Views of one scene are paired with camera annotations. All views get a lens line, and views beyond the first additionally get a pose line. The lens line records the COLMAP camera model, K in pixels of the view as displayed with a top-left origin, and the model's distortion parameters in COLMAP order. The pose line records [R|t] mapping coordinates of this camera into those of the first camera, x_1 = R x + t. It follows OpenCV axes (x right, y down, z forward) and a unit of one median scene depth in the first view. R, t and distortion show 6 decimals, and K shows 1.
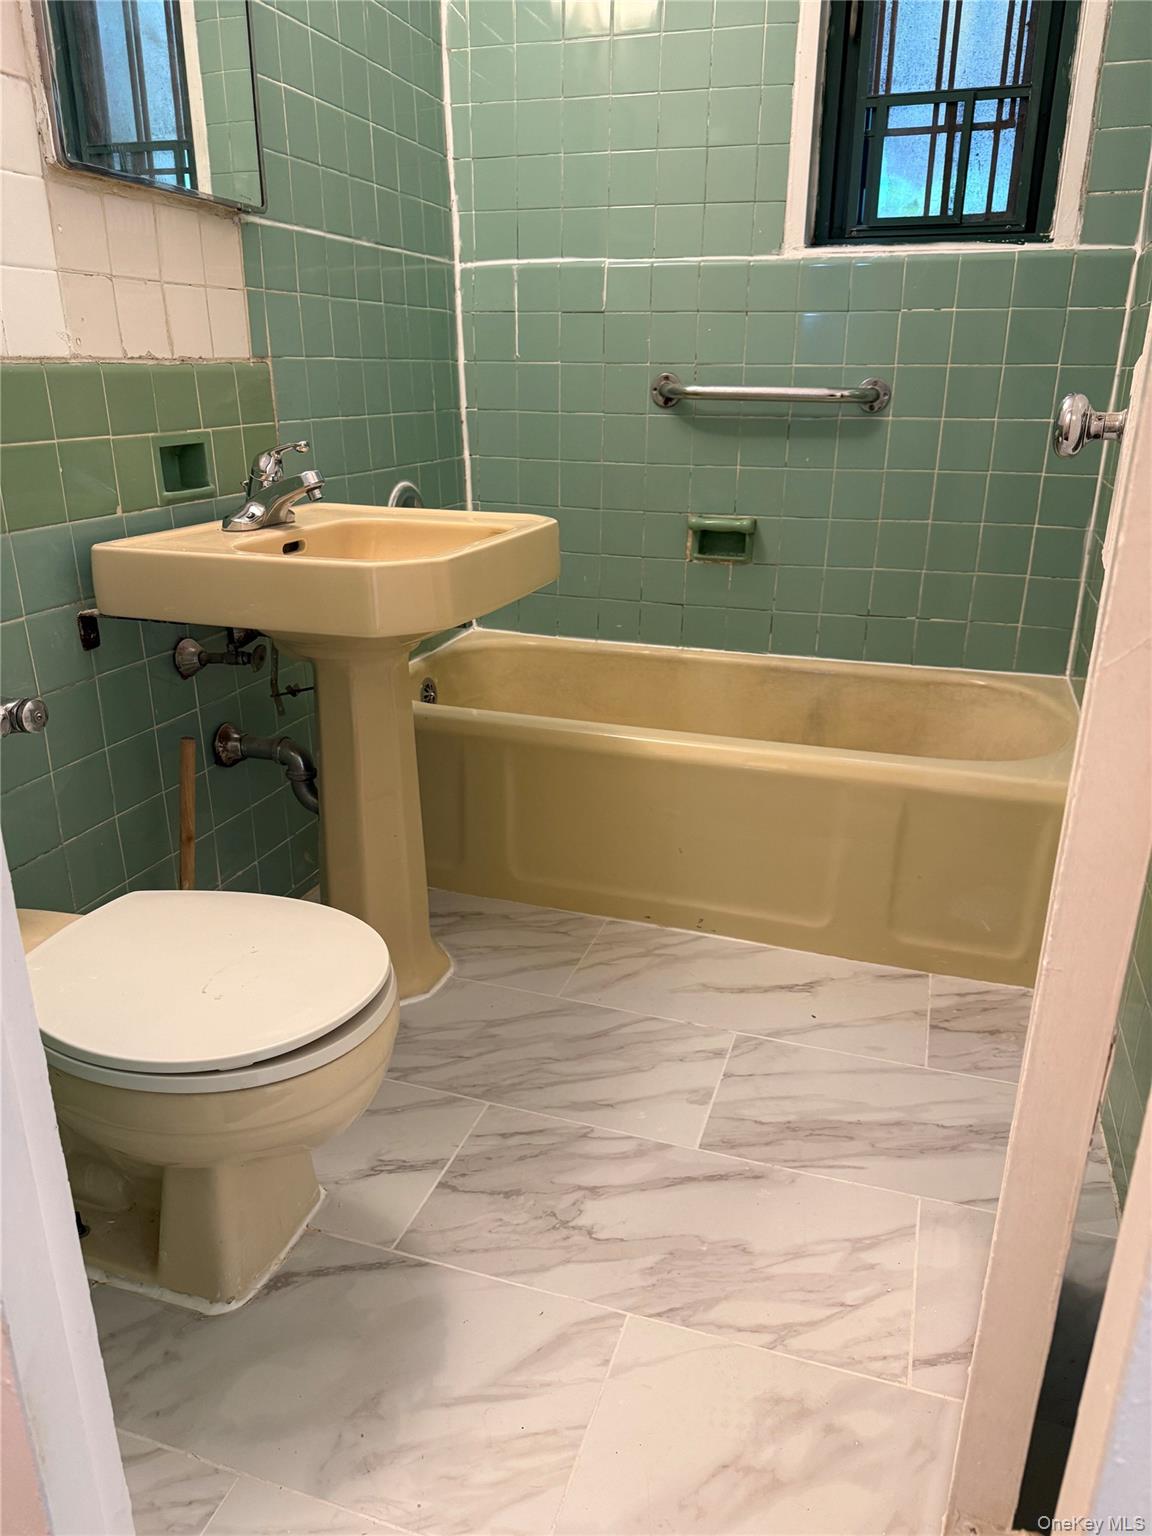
lens RADIAL K [[1084.0, 0, 573.7], [0, 1084.0, 770.0], [0, 0, 1]] dist [0.074666, -0.089701]
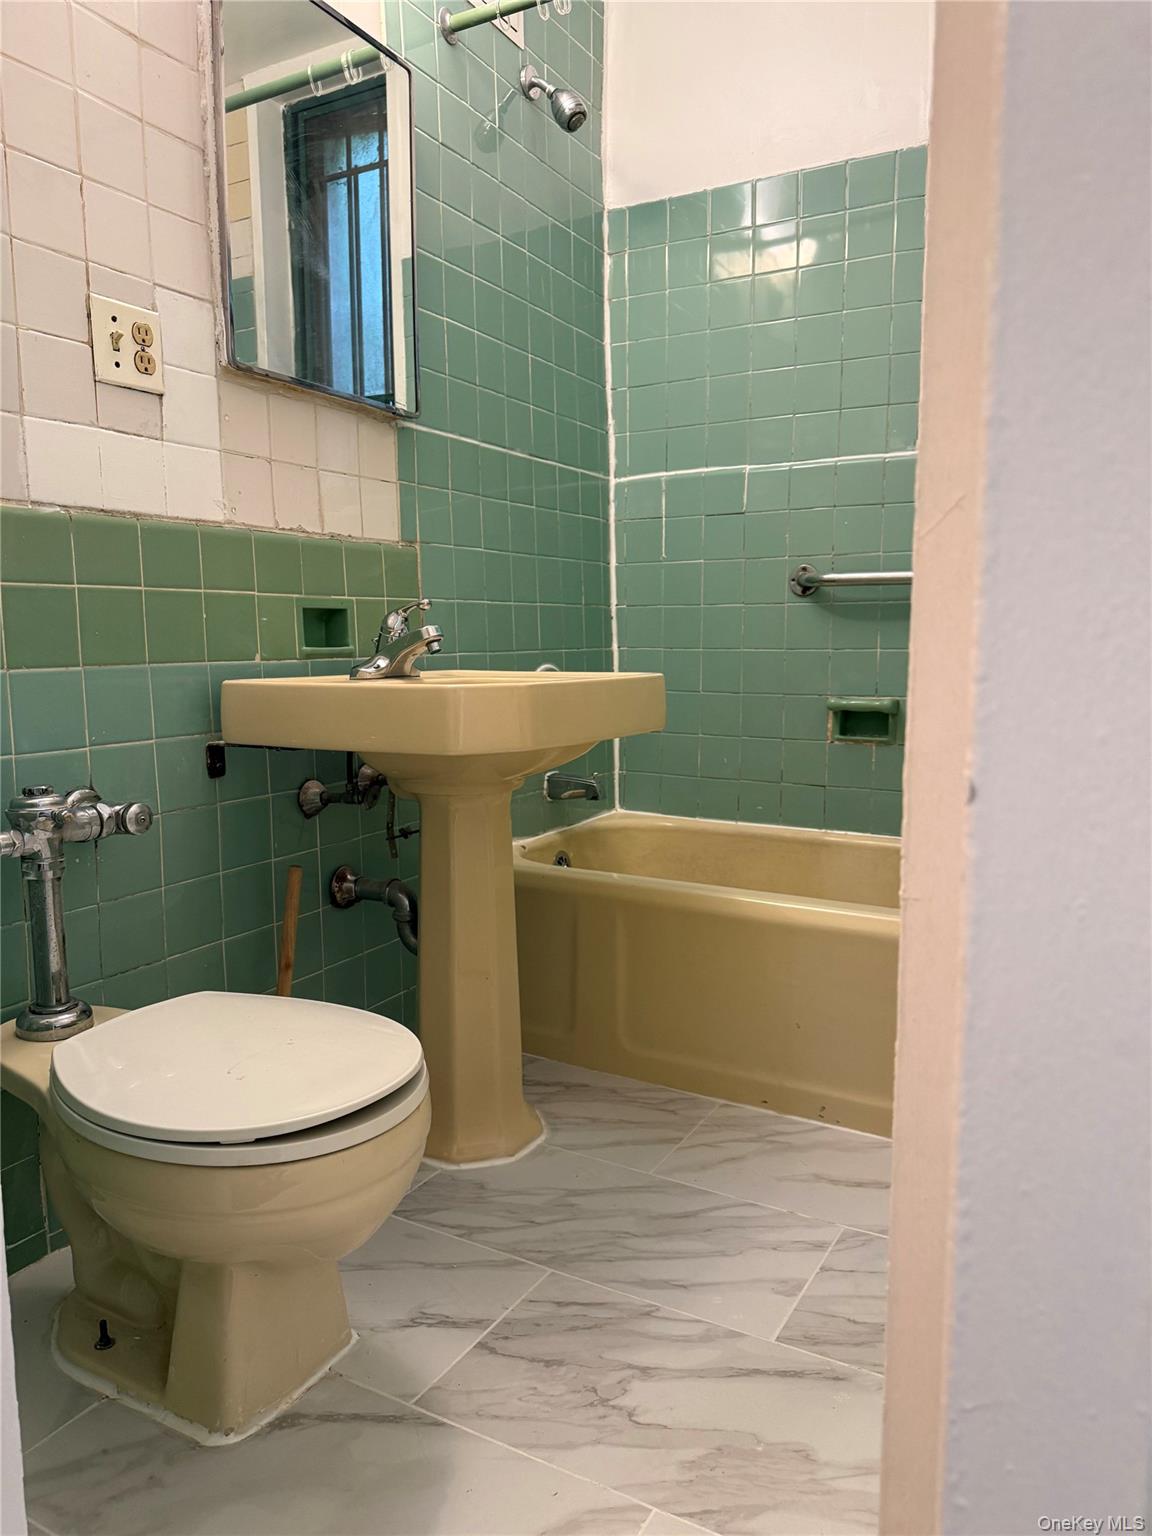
lens RADIAL K [[1084.0, 0, 565.8], [0, 1084.0, 763.8], [0, 0, 1]] dist [0.074666, -0.089701]
pose [[0.981409, 0.013023, -0.191488, 0.093601], [-0.054729, 0.975262, -0.214169, 0.078734], [0.183962, 0.220667, 0.957843, 0.024787]]
